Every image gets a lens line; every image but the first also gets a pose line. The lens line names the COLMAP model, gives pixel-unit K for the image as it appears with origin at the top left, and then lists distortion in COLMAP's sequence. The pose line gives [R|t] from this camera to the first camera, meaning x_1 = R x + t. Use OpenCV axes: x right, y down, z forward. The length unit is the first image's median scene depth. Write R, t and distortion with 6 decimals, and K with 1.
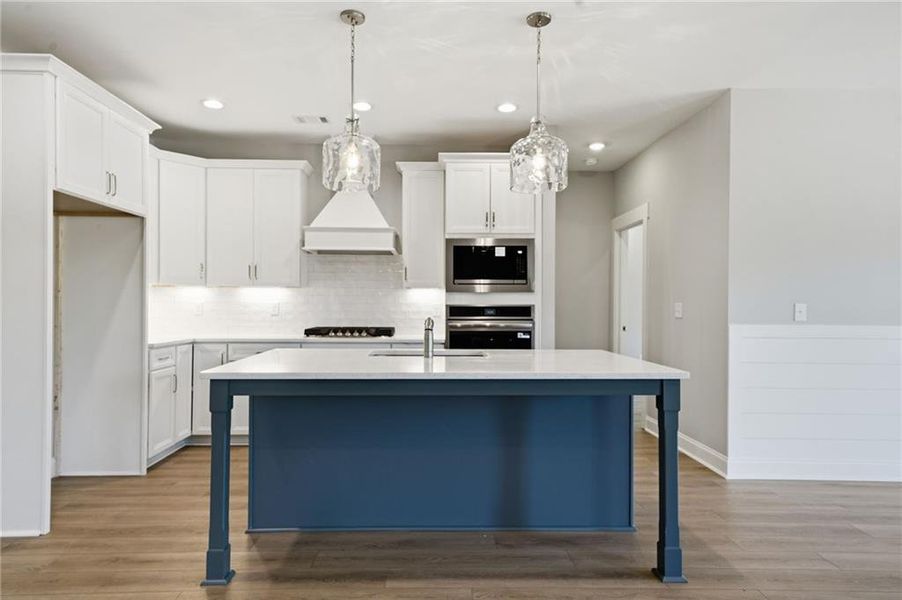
lens RADIAL K [[535.5, 0, 457.8], [0, 535.5, 306.1], [0, 0, 1]] dist [0.003779, -0.000443]
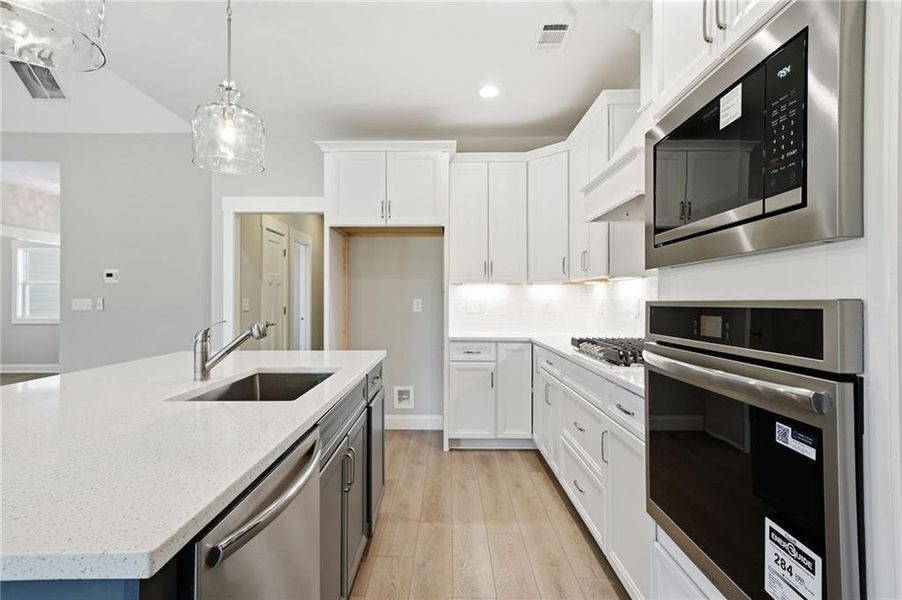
lens RADIAL K [[462.1, 0, 443.3], [0, 462.1, 300.6], [0, 0, 1]] dist [-0.007305, 0.001466]
pose [[-0.072692, -0.004257, -0.997345, 0.324301], [-0.000455, 0.999991, -0.004235, -0.001824], [0.997354, 0.000146, -0.072694, 0.872524]]
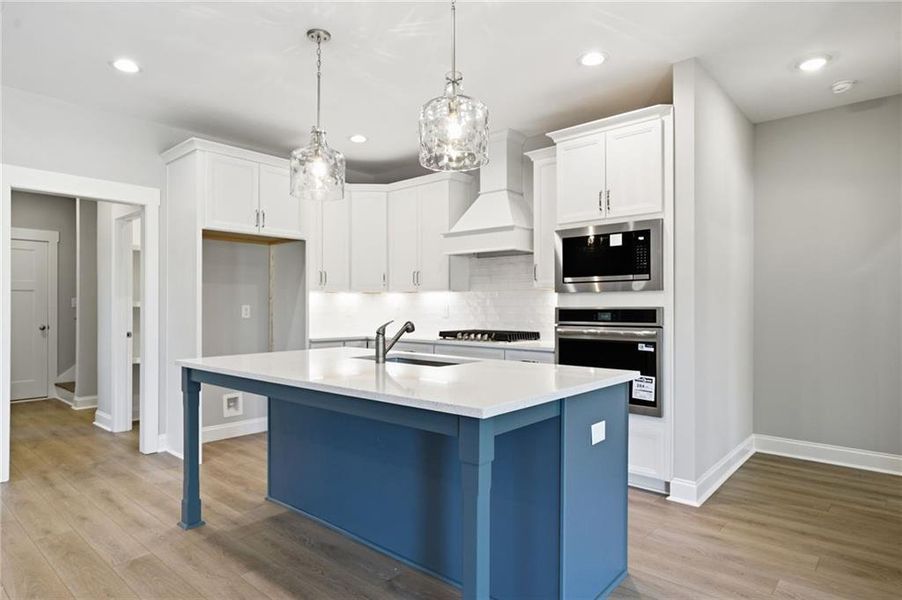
lens RADIAL K [[535.5, 0, 457.9], [0, 535.5, 305.1], [0, 0, 1]] dist [0.003779, -0.000443]
pose [[0.724144, -0.006308, -0.689620, 0.456237], [0.000264, 0.999961, -0.008871, 0.001337], [0.689649, 0.006242, 0.724117, 0.265869]]
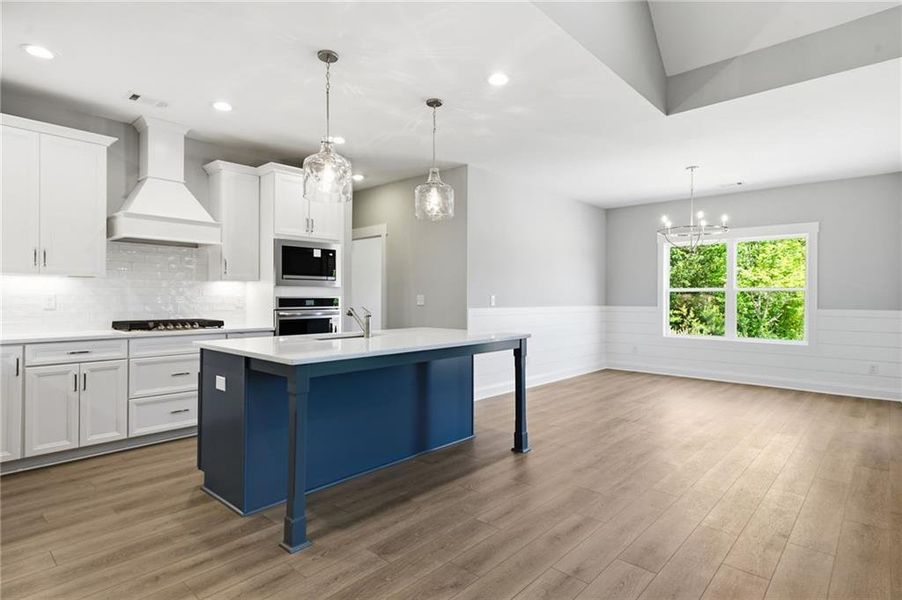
lens RADIAL K [[462.1, 0, 445.7], [0, 462.1, 295.7], [0, 0, 1]] dist [-0.007305, 0.001466]
pose [[0.699535, 0.000052, 0.714598, -0.466573], [0.002993, 0.999991, -0.003003, -0.000636], [-0.714592, 0.004240, 0.699529, 0.059255]]
